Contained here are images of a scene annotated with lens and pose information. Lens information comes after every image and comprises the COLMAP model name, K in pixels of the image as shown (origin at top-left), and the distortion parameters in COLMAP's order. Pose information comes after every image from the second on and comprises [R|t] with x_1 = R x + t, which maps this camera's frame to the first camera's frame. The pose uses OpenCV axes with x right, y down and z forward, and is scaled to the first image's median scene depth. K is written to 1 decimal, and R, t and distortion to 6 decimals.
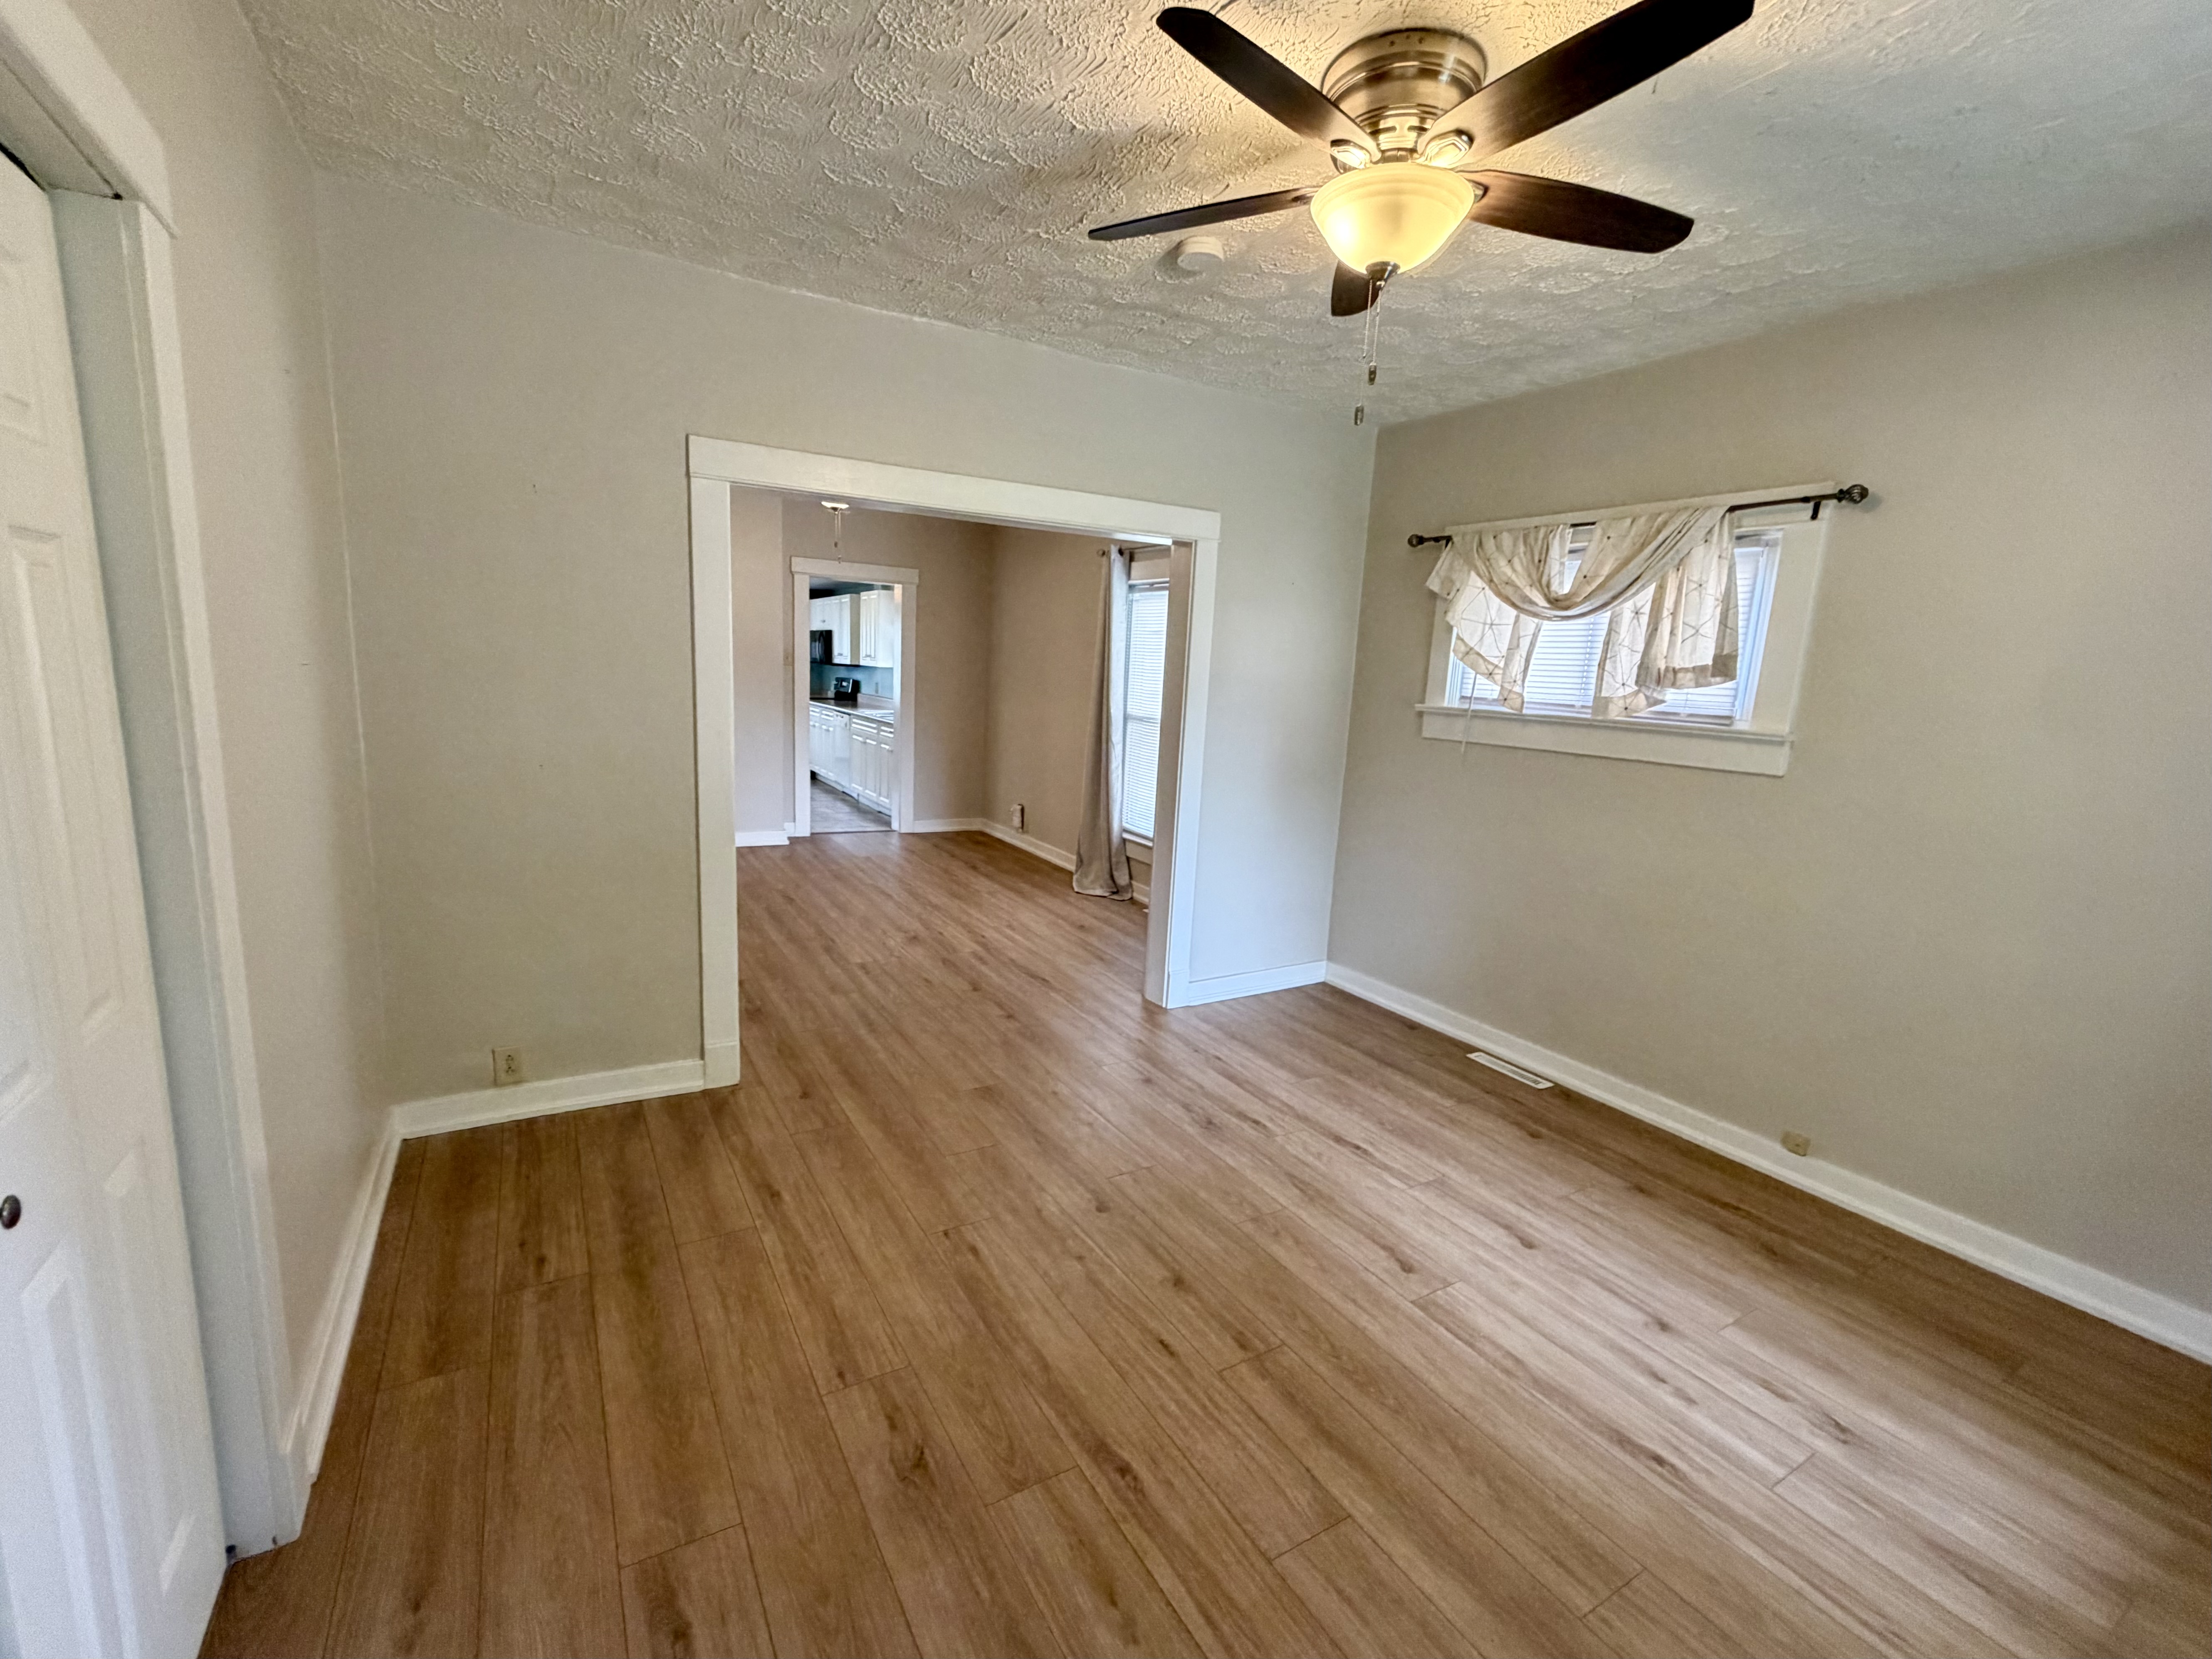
lens RADIAL K [[965.0, 0, 1096.0], [0, 965.0, 828.3], [0, 0, 1]] dist [-0.003234, -0.000904]
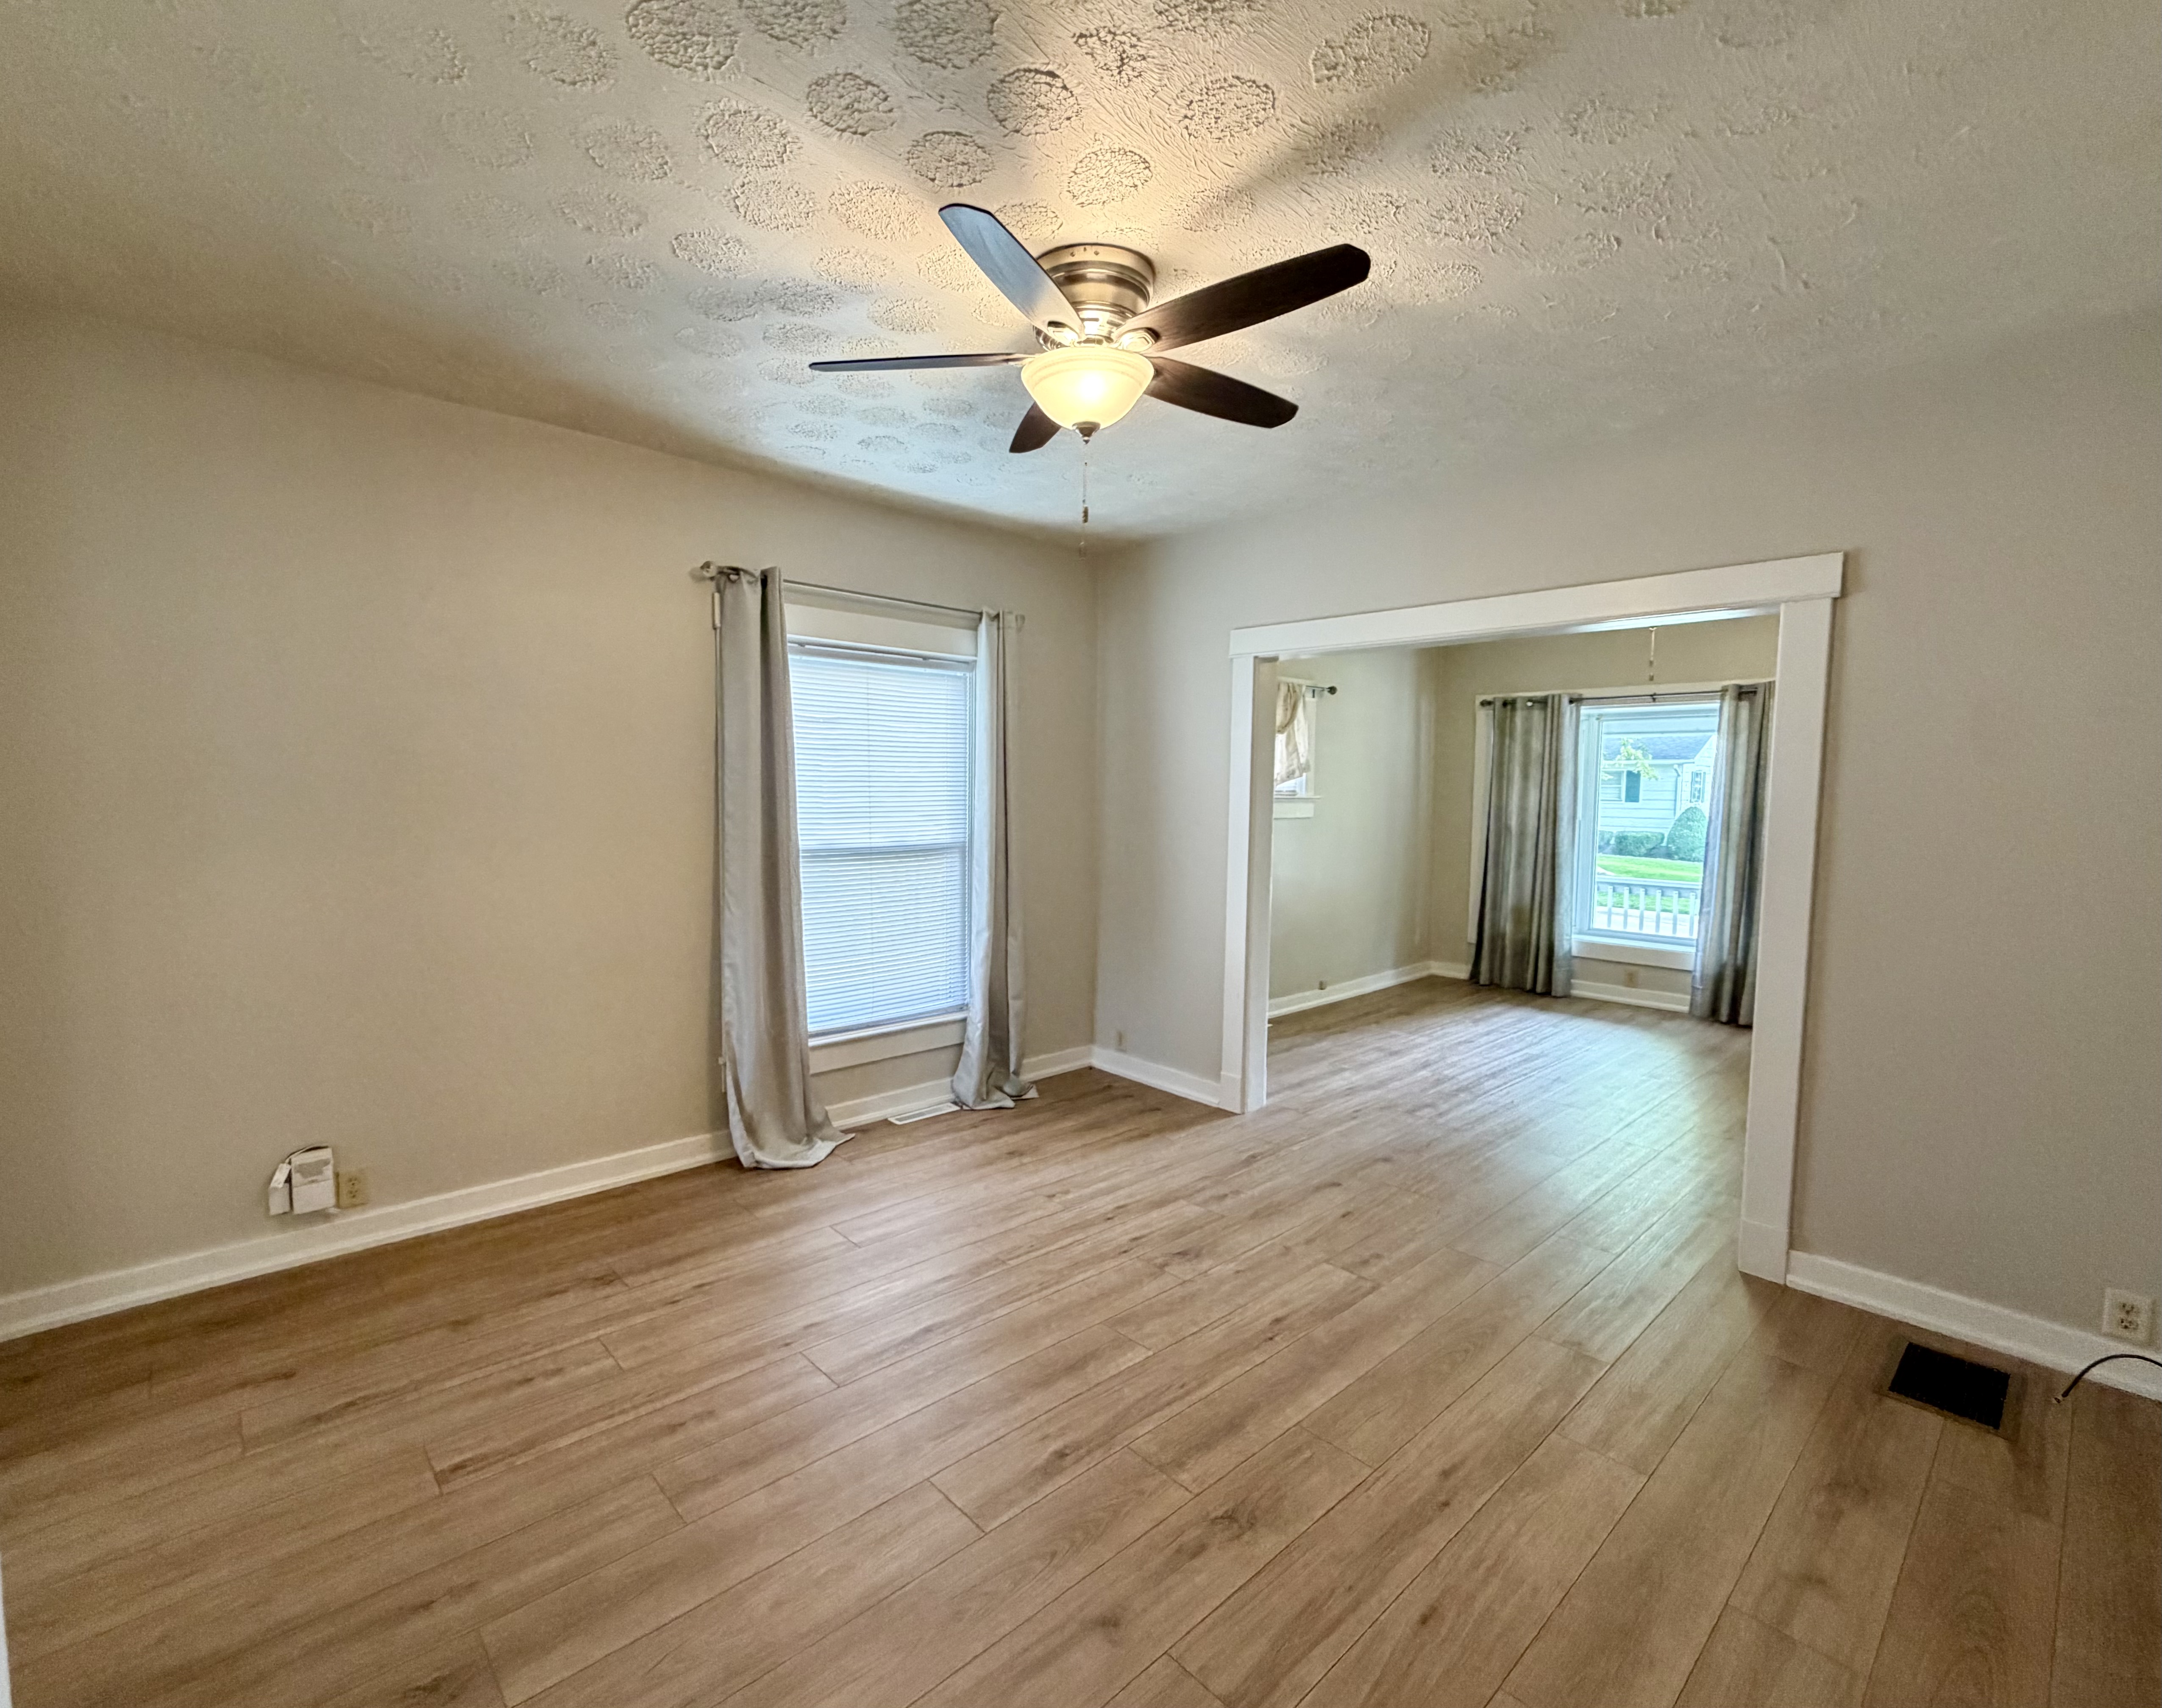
lens RADIAL K [[970.9, 0, 1022.6], [0, 970.9, 857.8], [0, 0, 1]] dist [0.000467, 0.000414]
pose [[-0.196390, -0.126028, 0.972393, -0.711897], [0.144467, 0.977163, 0.155824, -0.226173], [-0.969825, 0.171080, -0.173699, 1.161258]]
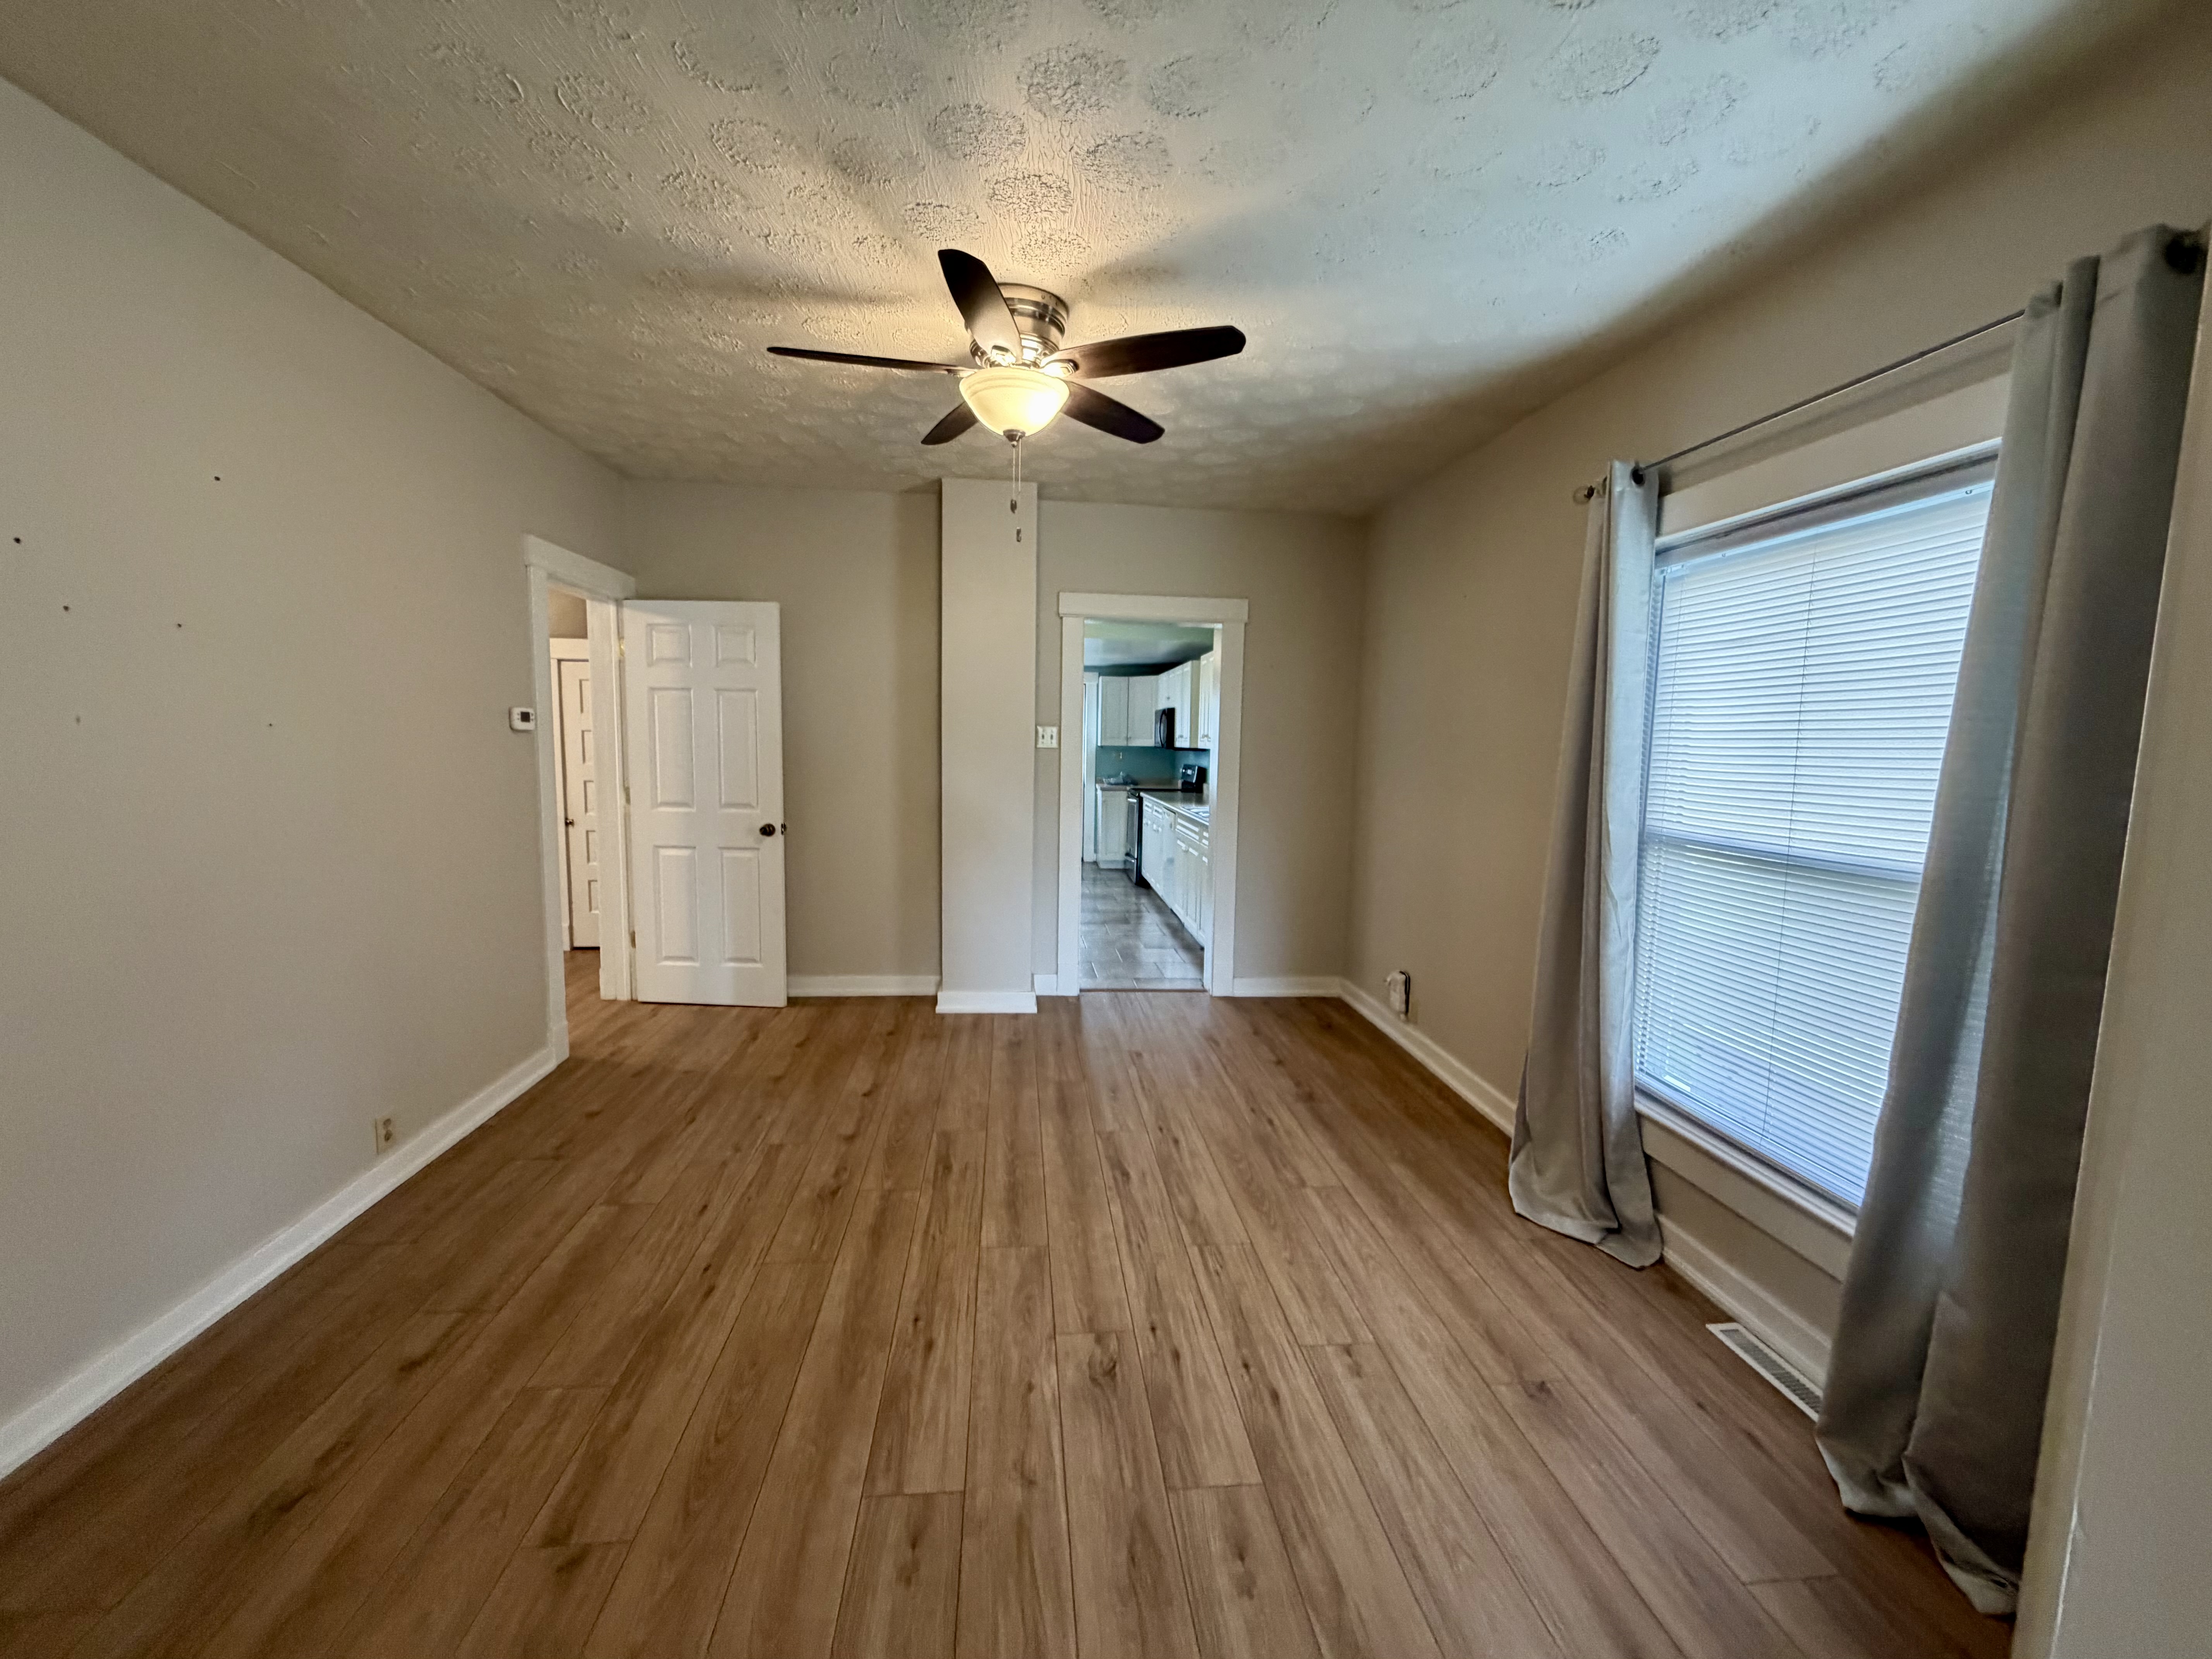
lens RADIAL K [[889.4, 0, 1088.0], [0, 889.4, 832.1], [0, 0, 1]] dist [-0.001889, -0.000150]
pose [[0.903536, 0.010826, -0.428375, -0.031928], [-0.044036, 0.996734, -0.067693, -0.096747], [0.426243, 0.080027, 0.901062, 0.628666]]
